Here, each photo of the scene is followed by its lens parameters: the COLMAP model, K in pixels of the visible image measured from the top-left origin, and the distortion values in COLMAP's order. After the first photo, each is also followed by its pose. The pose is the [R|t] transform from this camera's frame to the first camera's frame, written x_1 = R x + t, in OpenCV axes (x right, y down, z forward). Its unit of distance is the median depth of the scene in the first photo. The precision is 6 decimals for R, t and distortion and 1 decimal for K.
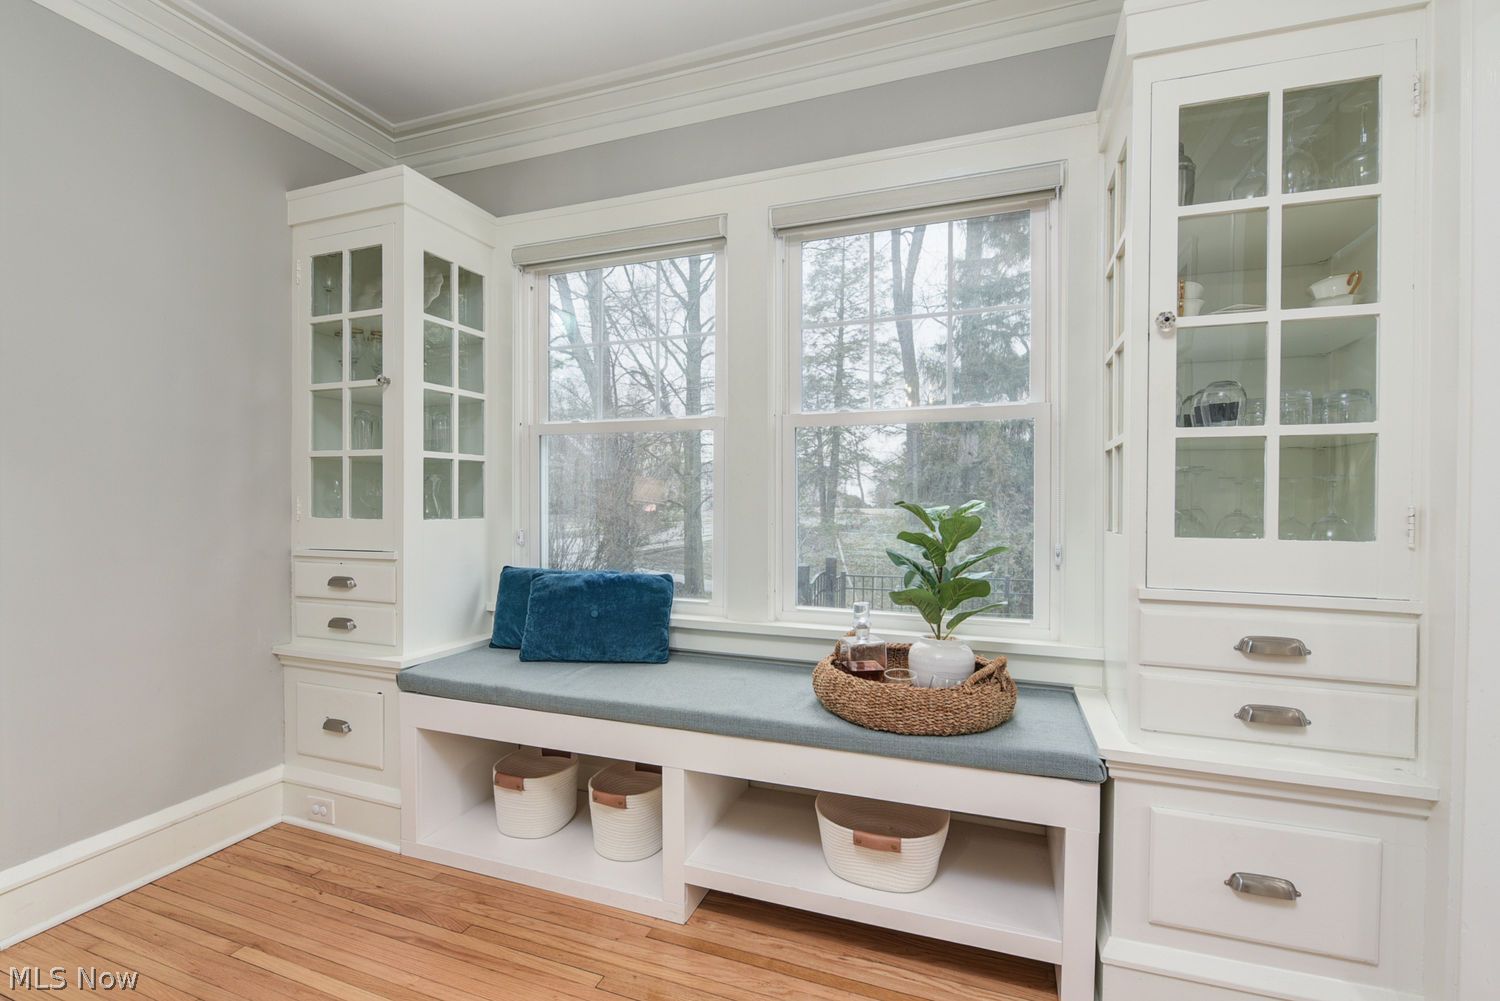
lens RADIAL K [[675.1, 0, 742.7], [0, 675.1, 496.0], [0, 0, 1]] dist [-0.006733, -0.000179]
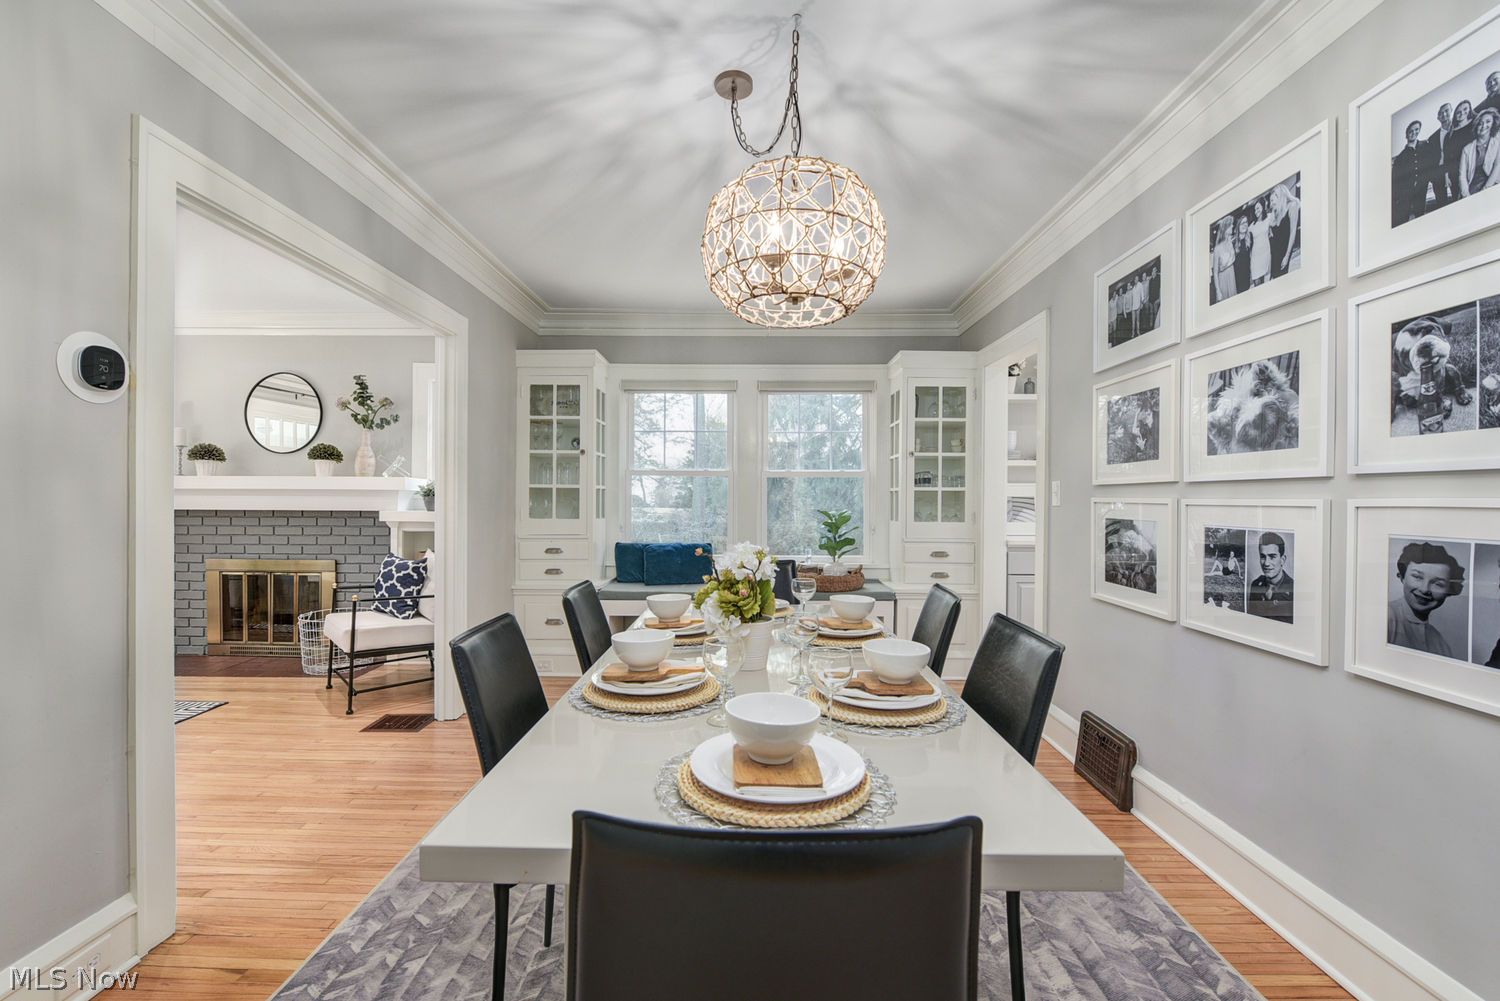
lens RADIAL K [[620.1, 0, 742.5], [0, 620.1, 504.4], [0, 0, 1]] dist [-0.003135, 0.001274]
pose [[0.942524, 0.004676, 0.334105, -0.867054], [-0.000856, 0.999933, -0.011580, 0.014647], [-0.334137, 0.010628, 0.942465, -1.174633]]
